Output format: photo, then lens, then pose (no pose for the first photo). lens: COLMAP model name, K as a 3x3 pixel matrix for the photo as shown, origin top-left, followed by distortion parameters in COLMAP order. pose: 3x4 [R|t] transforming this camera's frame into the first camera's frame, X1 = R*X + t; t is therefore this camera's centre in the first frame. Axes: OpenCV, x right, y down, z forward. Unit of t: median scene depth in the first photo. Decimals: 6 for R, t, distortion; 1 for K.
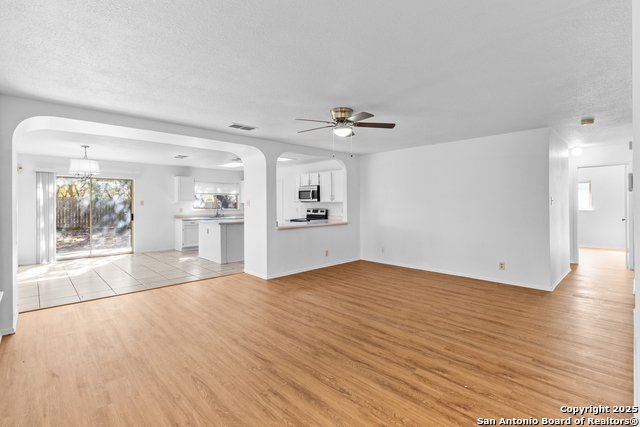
lens RADIAL K [[298.9, 0, 326.0], [0, 298.9, 206.9], [0, 0, 1]] dist [-0.001404, -0.000821]
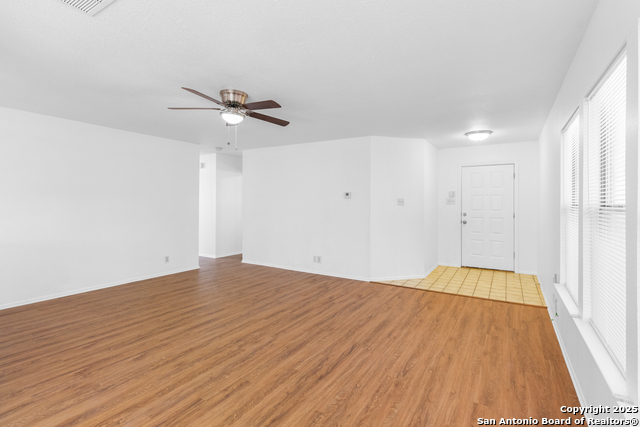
lens RADIAL K [[298.9, 0, 321.9], [0, 298.9, 208.5], [0, 0, 1]] dist [-0.001404, -0.000821]
pose [[-0.234447, -0.016928, 0.971982, -1.038973], [0.008455, 0.999775, 0.019452, -0.018242], [-0.972092, 0.012779, -0.234251, 1.145339]]
